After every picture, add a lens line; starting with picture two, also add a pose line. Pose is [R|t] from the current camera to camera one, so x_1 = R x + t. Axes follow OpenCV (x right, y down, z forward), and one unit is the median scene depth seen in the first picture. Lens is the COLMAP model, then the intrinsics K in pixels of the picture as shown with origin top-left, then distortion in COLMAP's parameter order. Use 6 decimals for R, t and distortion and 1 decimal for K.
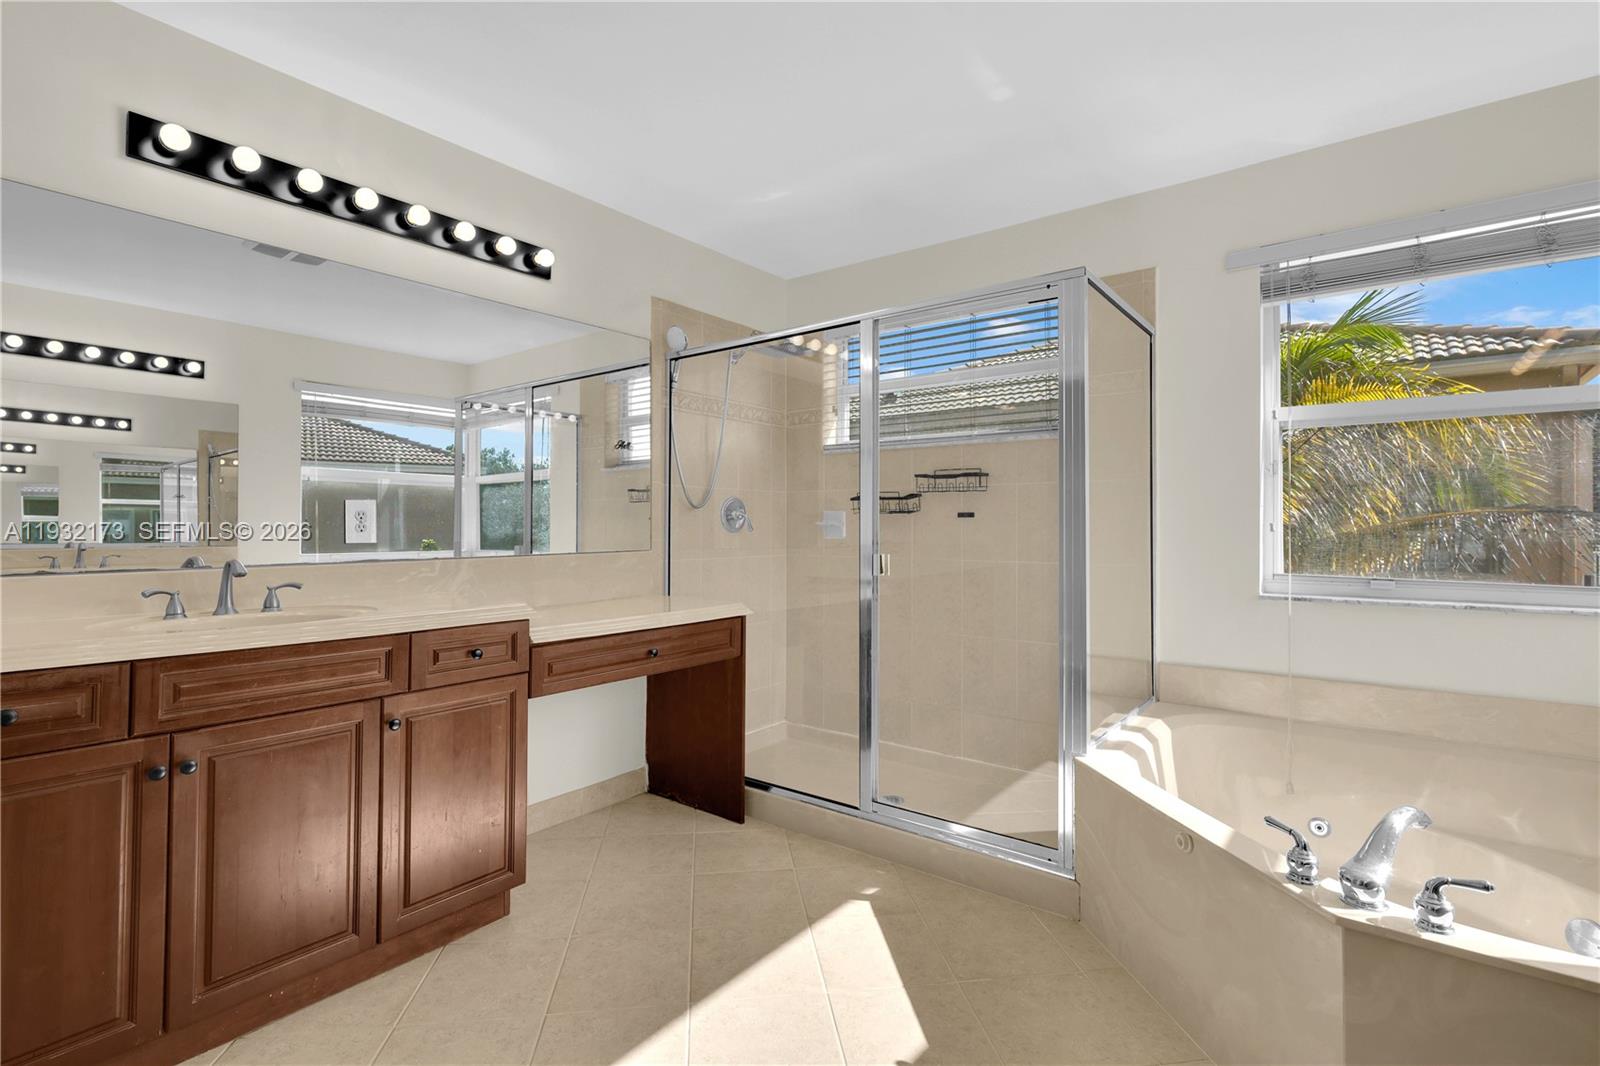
lens RADIAL K [[743.4, 0, 791.3], [0, 743.4, 522.2], [0, 0, 1]] dist [-0.009885, -0.000104]
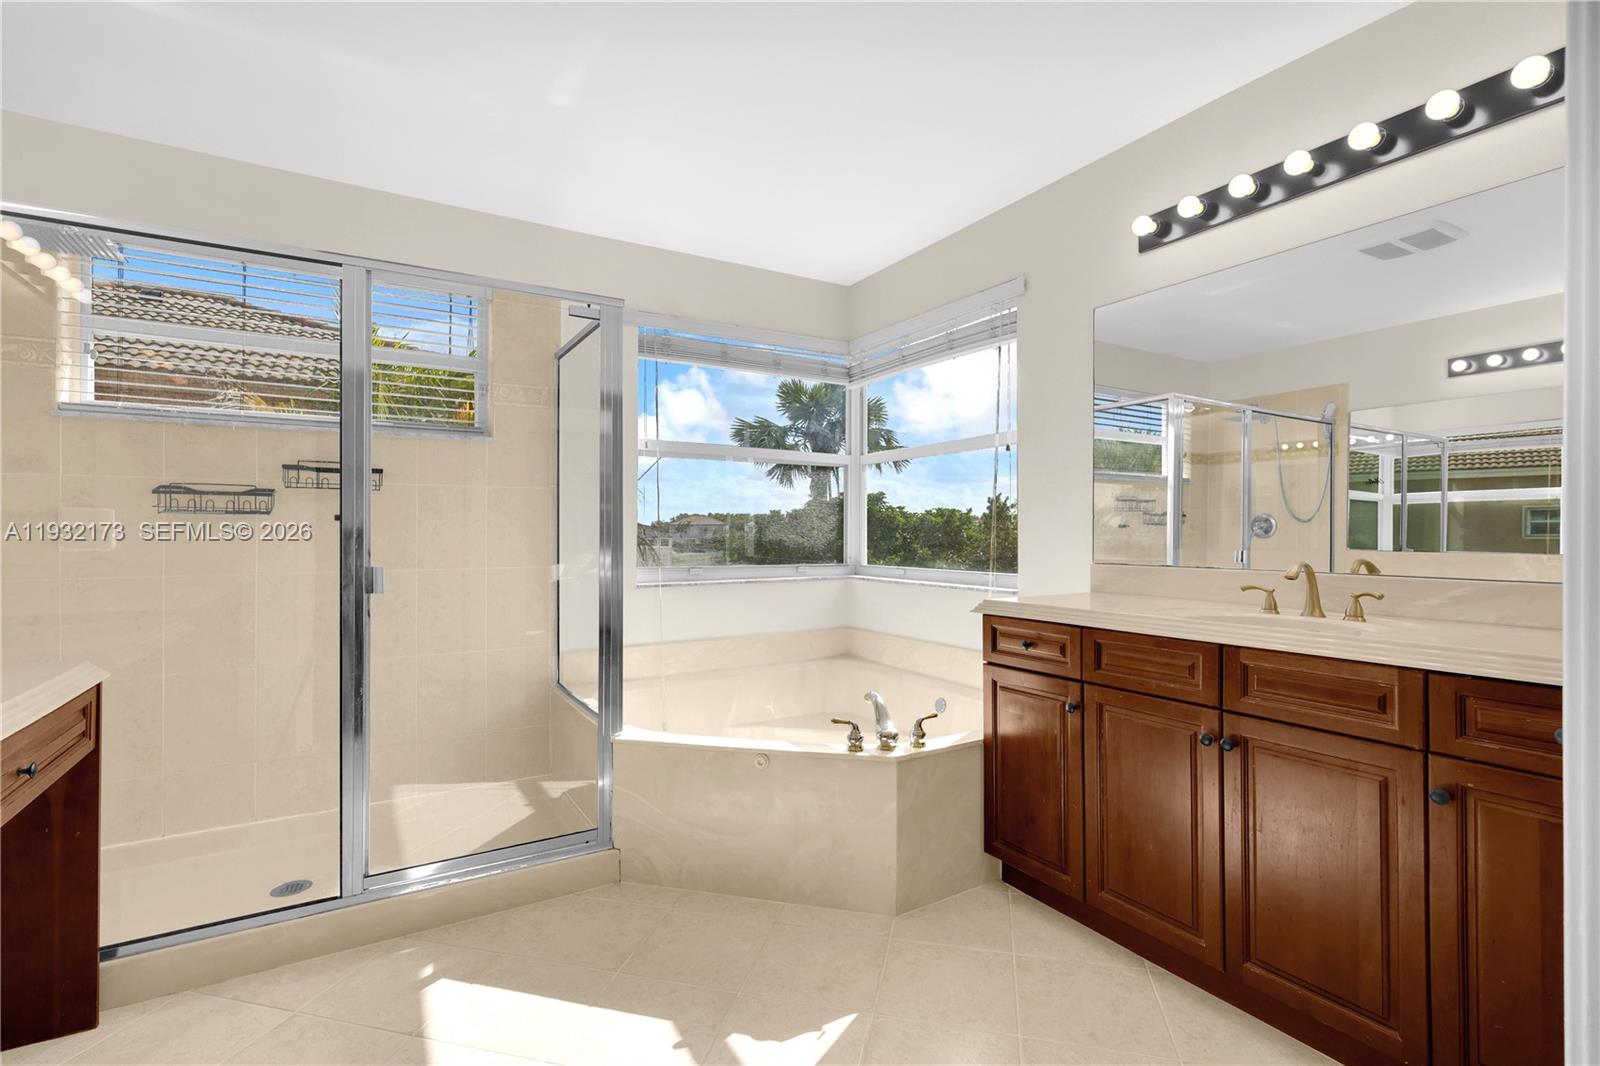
lens RADIAL K [[743.4, 0, 793.7], [0, 743.4, 531.4], [0, 0, 1]] dist [-0.009885, -0.000104]
pose [[0.353876, -0.008125, 0.935257, -0.508516], [-0.006236, 0.999920, 0.011046, -0.008736], [-0.935271, -0.009741, 0.353797, 0.316461]]
